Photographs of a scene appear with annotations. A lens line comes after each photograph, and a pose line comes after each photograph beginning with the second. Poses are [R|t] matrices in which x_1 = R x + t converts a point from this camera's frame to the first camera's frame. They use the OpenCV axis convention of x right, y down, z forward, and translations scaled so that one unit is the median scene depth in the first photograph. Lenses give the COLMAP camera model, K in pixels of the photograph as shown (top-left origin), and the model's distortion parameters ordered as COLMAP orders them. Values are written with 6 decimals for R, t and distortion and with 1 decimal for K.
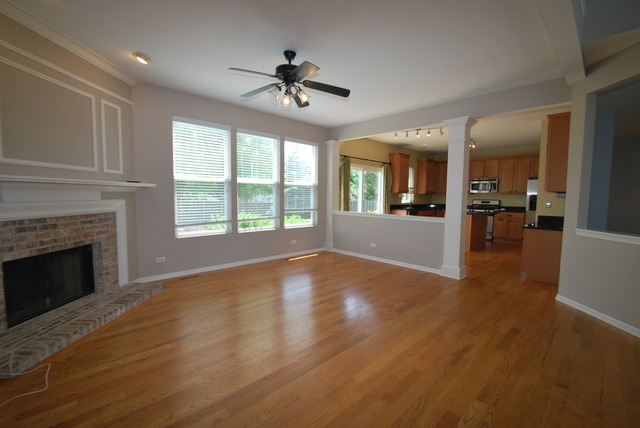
lens RADIAL K [[277.4, 0, 319.0], [0, 277.4, 210.3], [0, 0, 1]] dist [-0.000950, 0.000052]
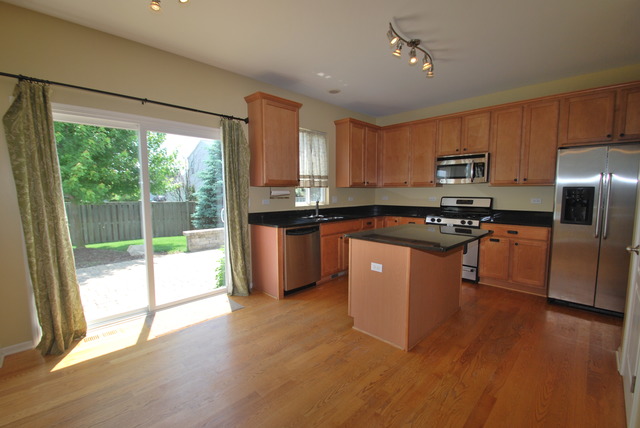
lens RADIAL K [[277.4, 0, 321.0], [0, 277.4, 219.1], [0, 0, 1]] dist [-0.000950, 0.000052]
pose [[0.999061, -0.022887, 0.036793, 0.339777], [0.021568, 0.999125, 0.035841, -0.023677], [-0.037581, -0.035014, 0.998680, 0.534000]]
